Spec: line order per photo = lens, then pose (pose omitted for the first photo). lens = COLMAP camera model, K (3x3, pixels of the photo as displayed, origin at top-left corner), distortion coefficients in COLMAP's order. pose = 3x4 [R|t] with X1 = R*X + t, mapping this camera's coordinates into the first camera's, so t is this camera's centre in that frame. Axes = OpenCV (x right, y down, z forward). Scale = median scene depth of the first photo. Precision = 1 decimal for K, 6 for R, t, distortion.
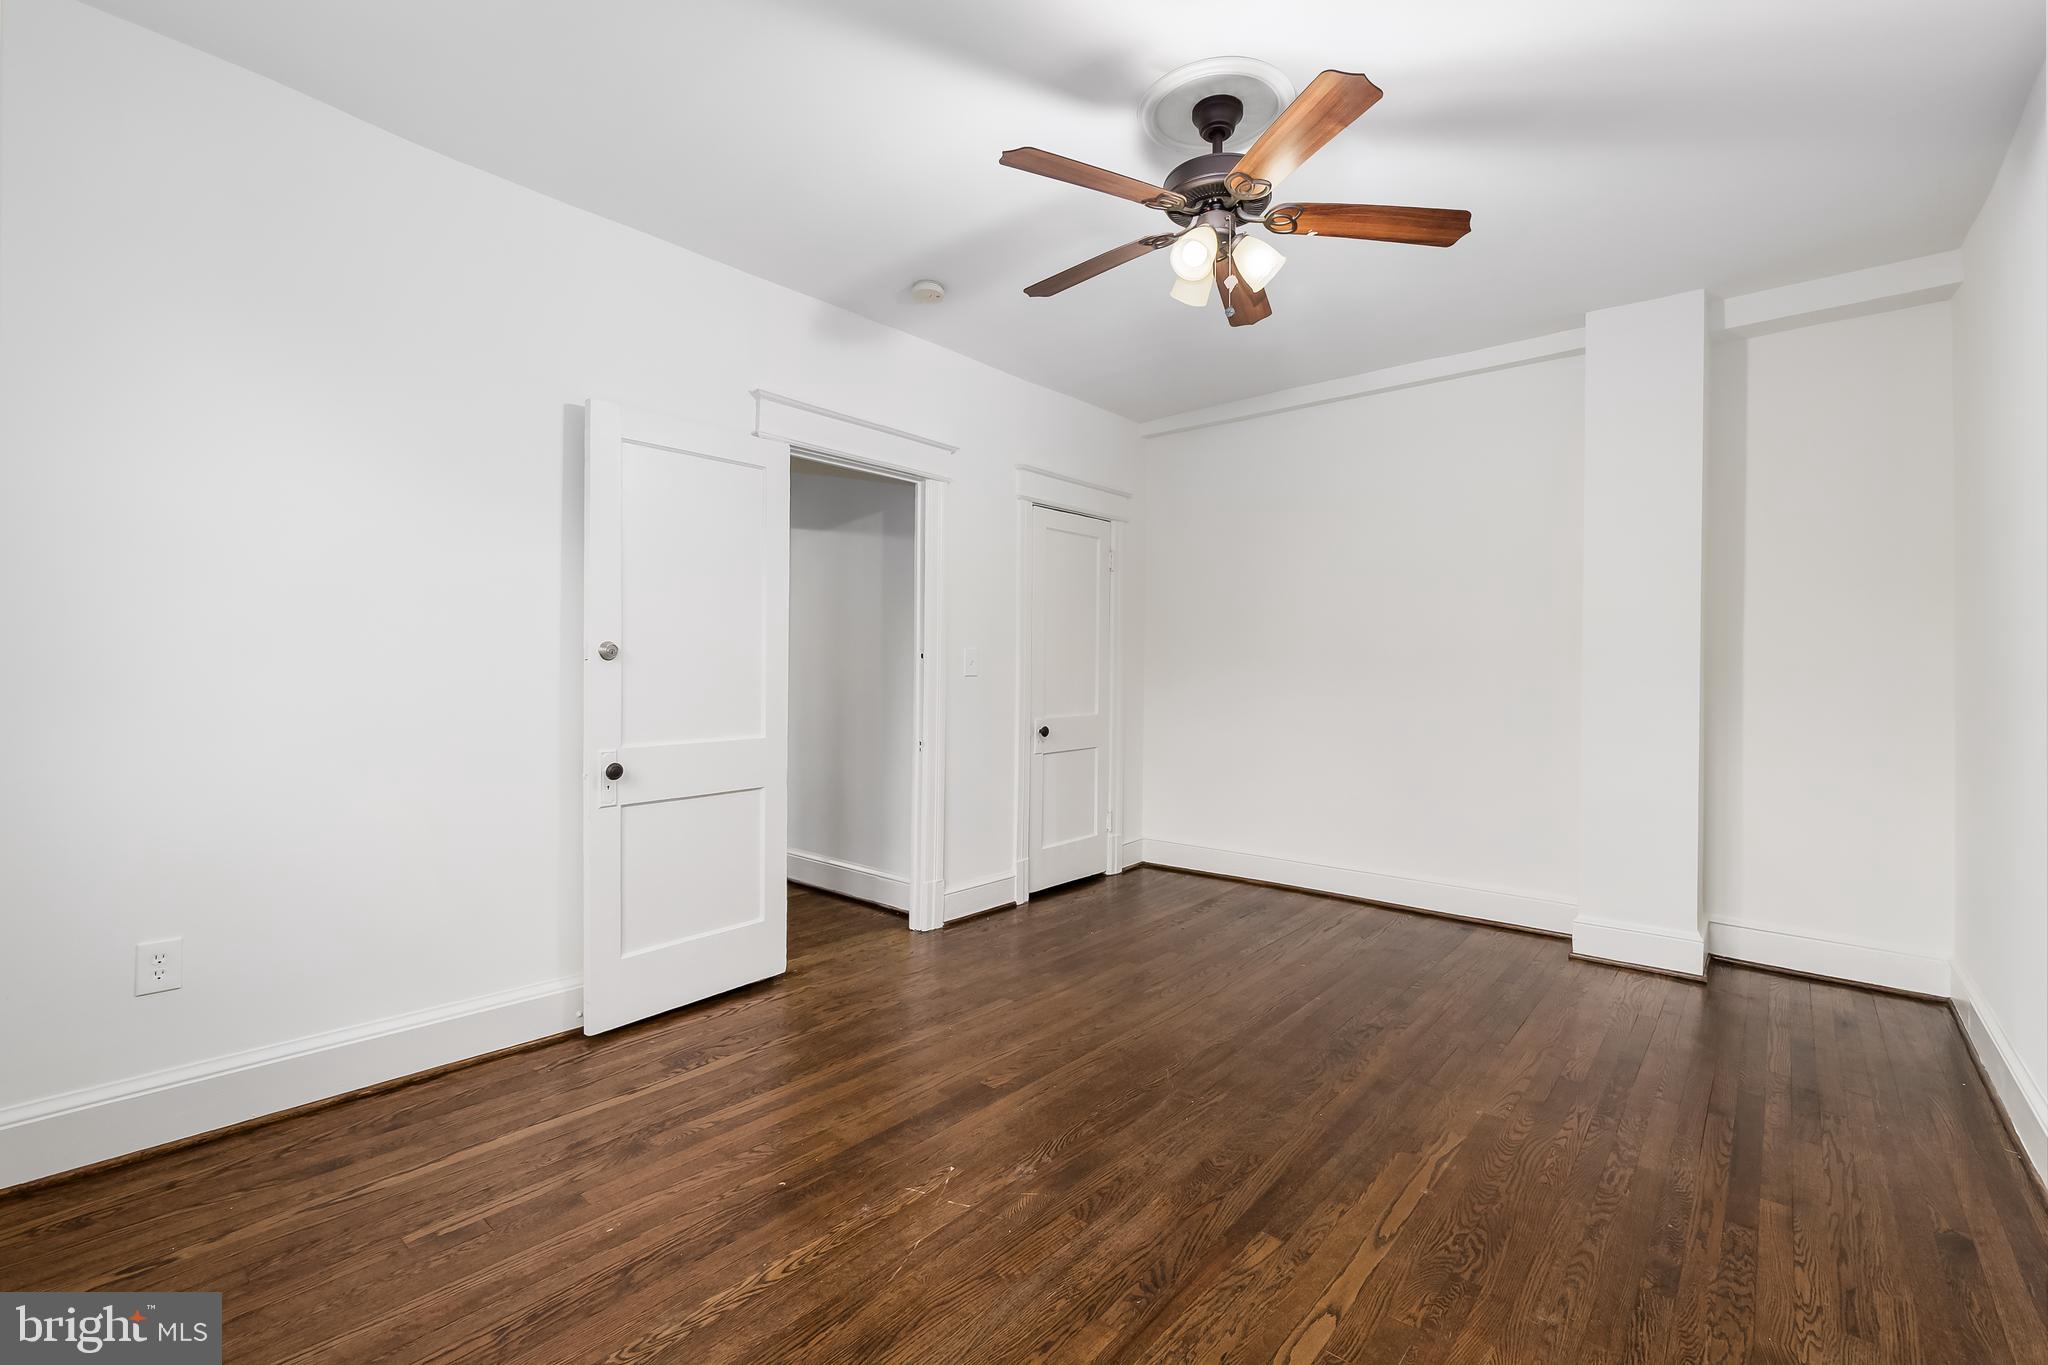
lens RADIAL K [[884.7, 0, 1017.0], [0, 884.7, 677.4], [0, 0, 1]] dist [-0.002066, 0.000495]
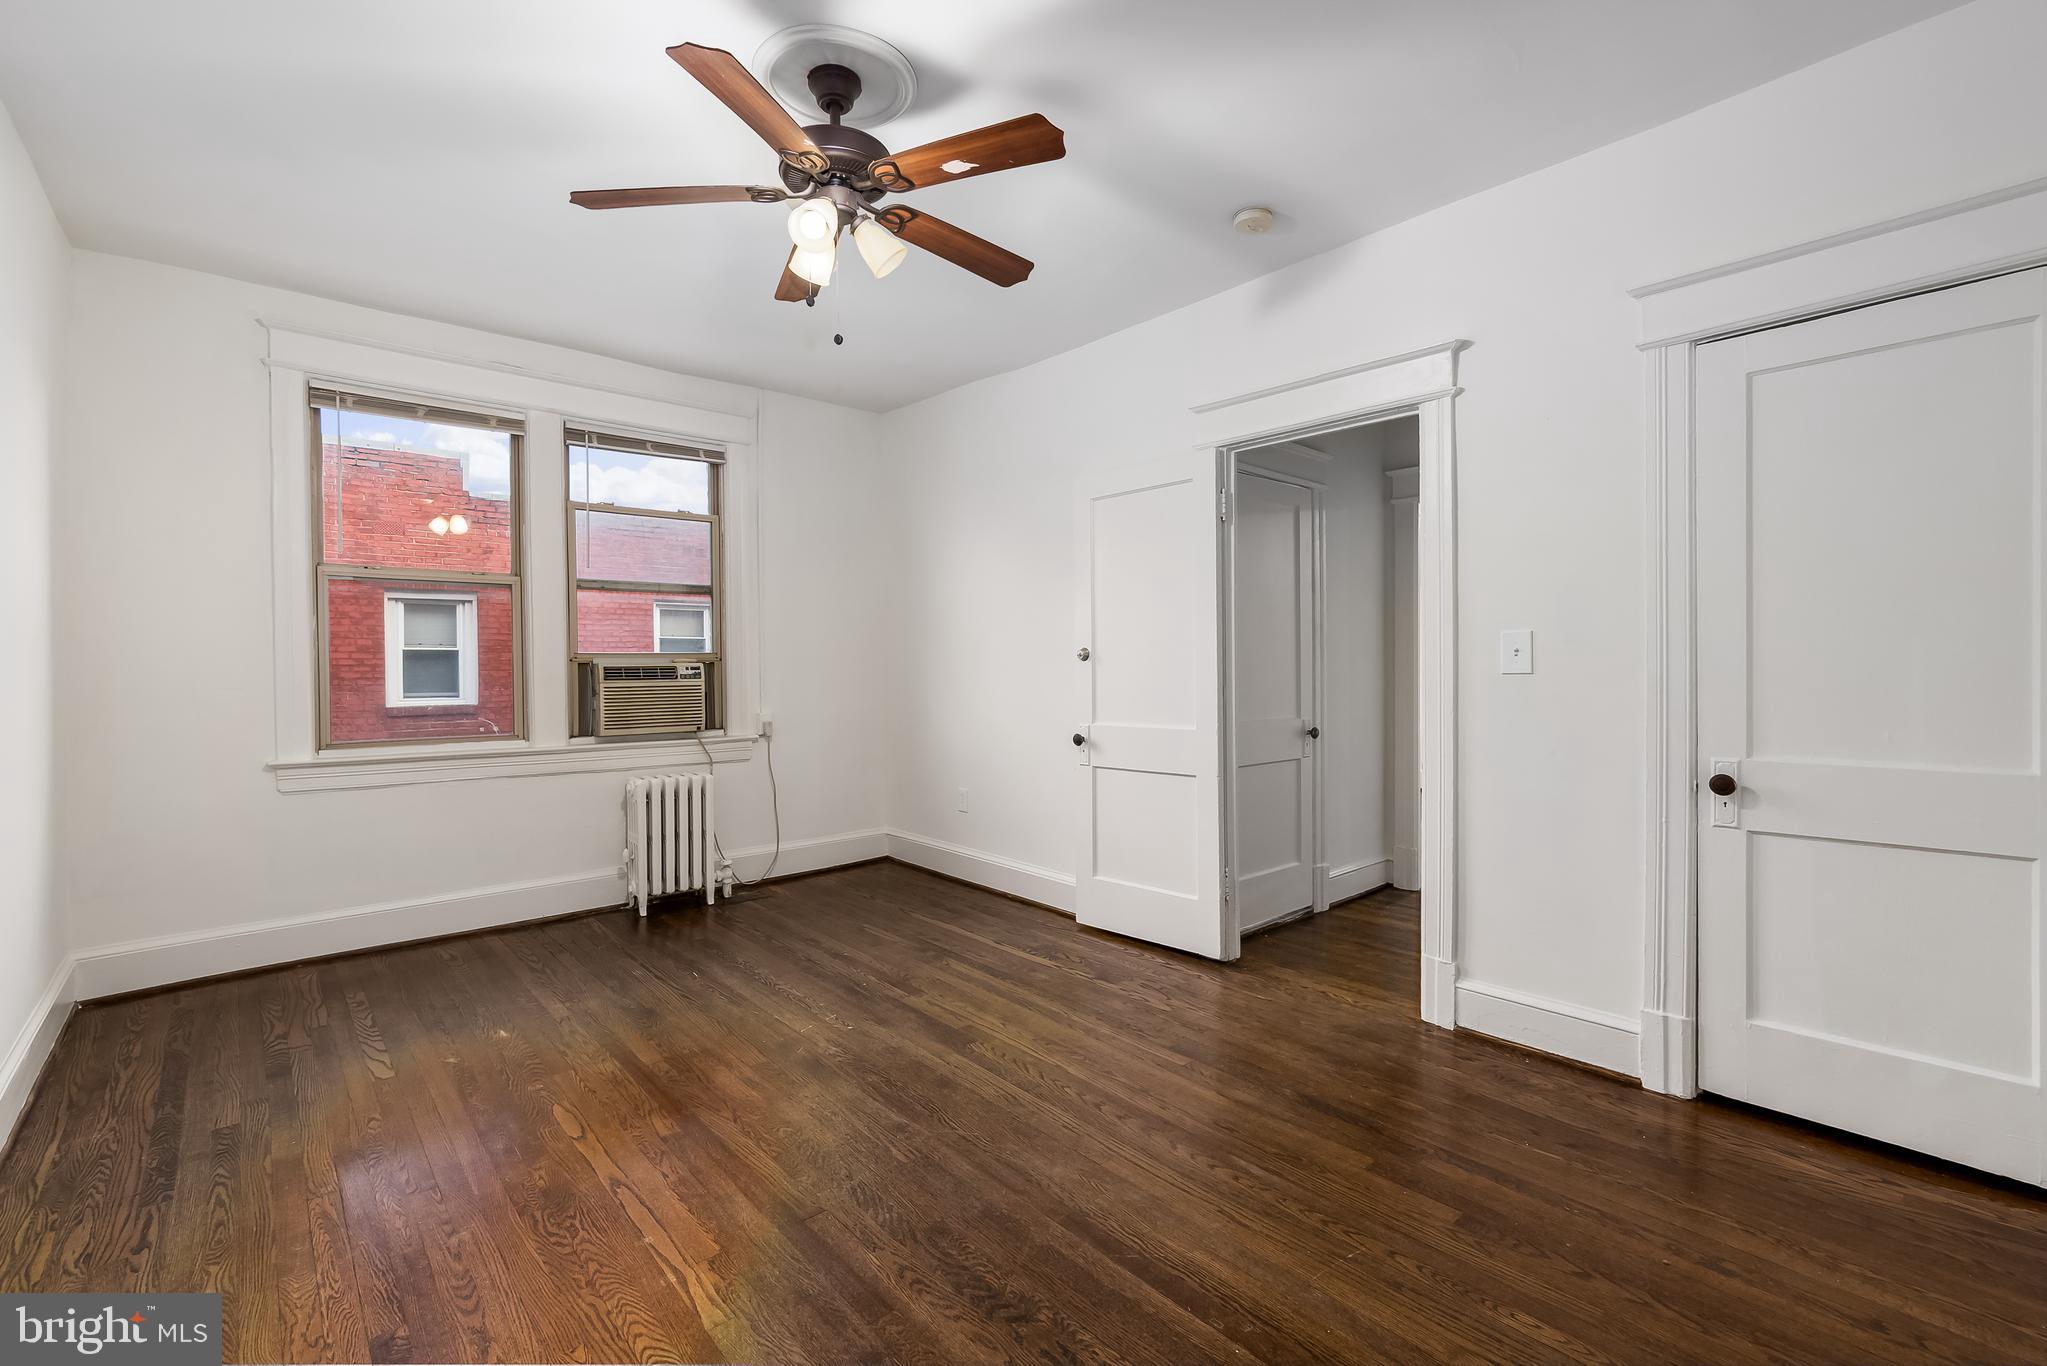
lens RADIAL K [[822.1, 0, 963.7], [0, 822.1, 683.8], [0, 0, 1]] dist [-0.001246, -0.000121]
pose [[-0.132855, 0.013424, -0.991045, 1.073860], [-0.003266, 0.999897, 0.013982, -0.001678], [0.991130, 0.005094, -0.132798, 1.232680]]
